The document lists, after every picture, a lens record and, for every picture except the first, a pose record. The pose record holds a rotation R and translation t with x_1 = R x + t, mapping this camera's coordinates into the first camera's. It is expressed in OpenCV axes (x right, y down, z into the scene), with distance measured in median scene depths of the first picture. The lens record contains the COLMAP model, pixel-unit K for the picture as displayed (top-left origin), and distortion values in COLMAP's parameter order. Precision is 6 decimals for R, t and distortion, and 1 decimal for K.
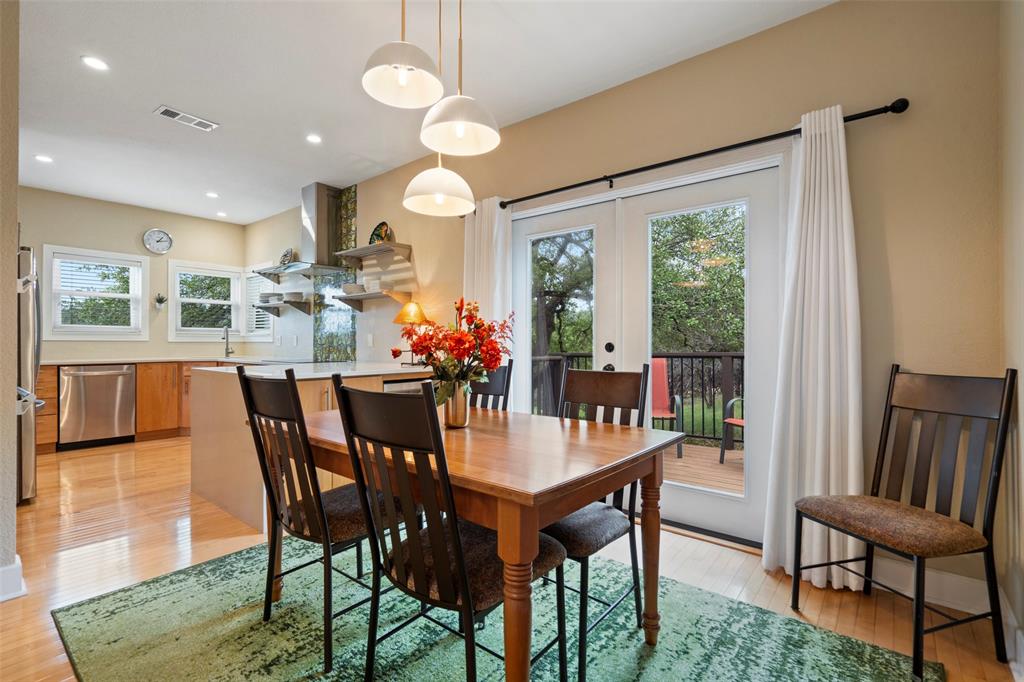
lens RADIAL K [[466.6, 0, 512.1], [0, 466.6, 342.4], [0, 0, 1]] dist [-0.003902, 0.001155]
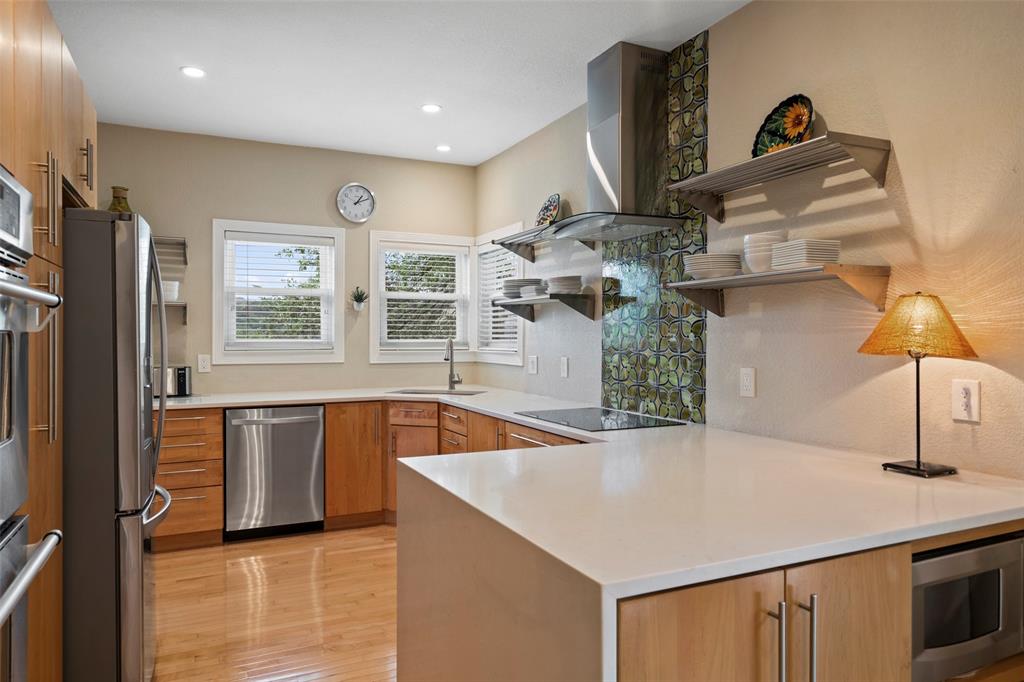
lens RADIAL K [[662.3, 0, 513.4], [0, 662.3, 342.2], [0, 0, 1]] dist [0.000698, -0.001239]
pose [[0.905850, 0.002611, -0.423591, -0.209020], [0.000363, 0.999976, 0.006939, -0.039709], [0.423599, -0.006440, 0.905827, 0.308278]]
